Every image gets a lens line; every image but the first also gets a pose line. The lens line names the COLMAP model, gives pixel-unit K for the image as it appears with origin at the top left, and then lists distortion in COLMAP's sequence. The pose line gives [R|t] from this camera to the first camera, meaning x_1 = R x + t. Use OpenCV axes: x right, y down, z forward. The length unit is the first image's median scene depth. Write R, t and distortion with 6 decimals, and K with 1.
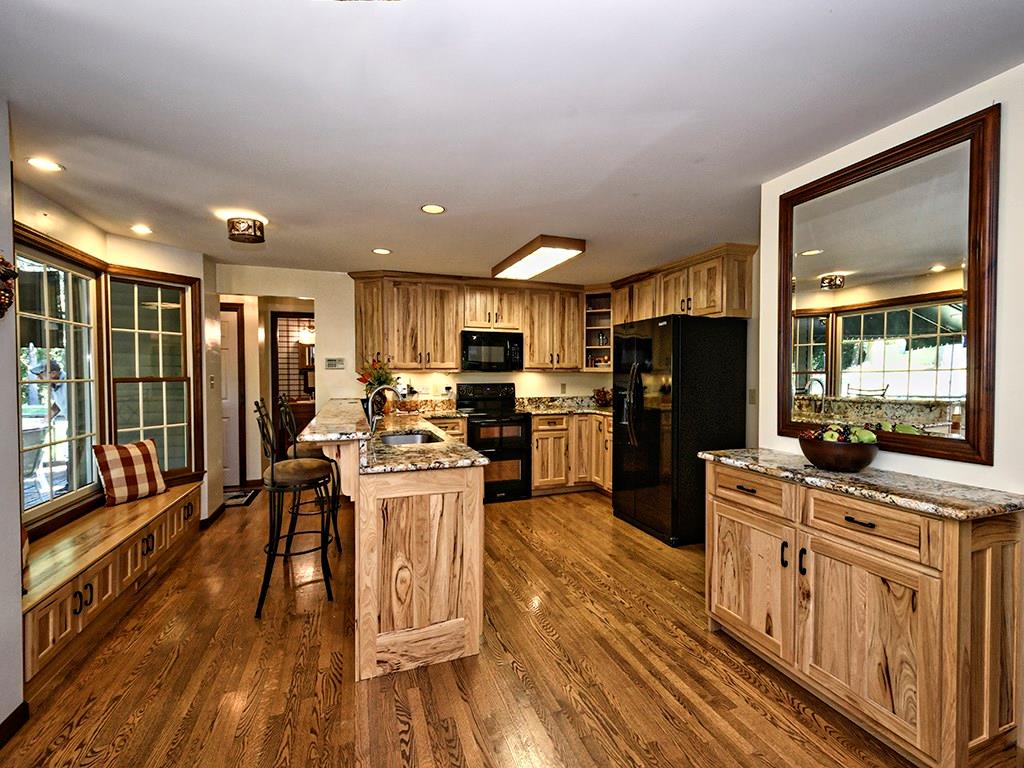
lens RADIAL K [[458.6, 0, 511.2], [0, 458.6, 377.4], [0, 0, 1]] dist [0.003604, 0.000291]
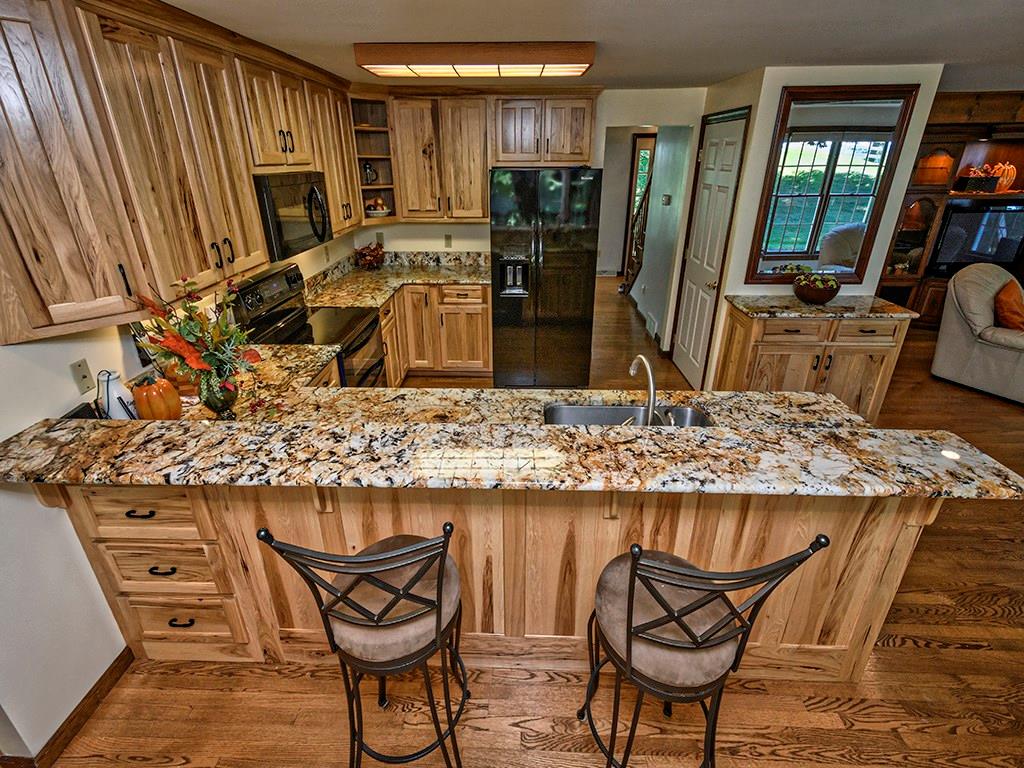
lens RADIAL K [[471.5, 0, 514.0], [0, 471.5, 344.8], [0, 0, 1]] dist [0.002978, 0.000454]
pose [[0.346474, -0.349432, 0.870548, -1.072471], [0.005458, 0.928765, 0.370628, -0.262568], [-0.938044, -0.123661, 0.323700, 1.334468]]
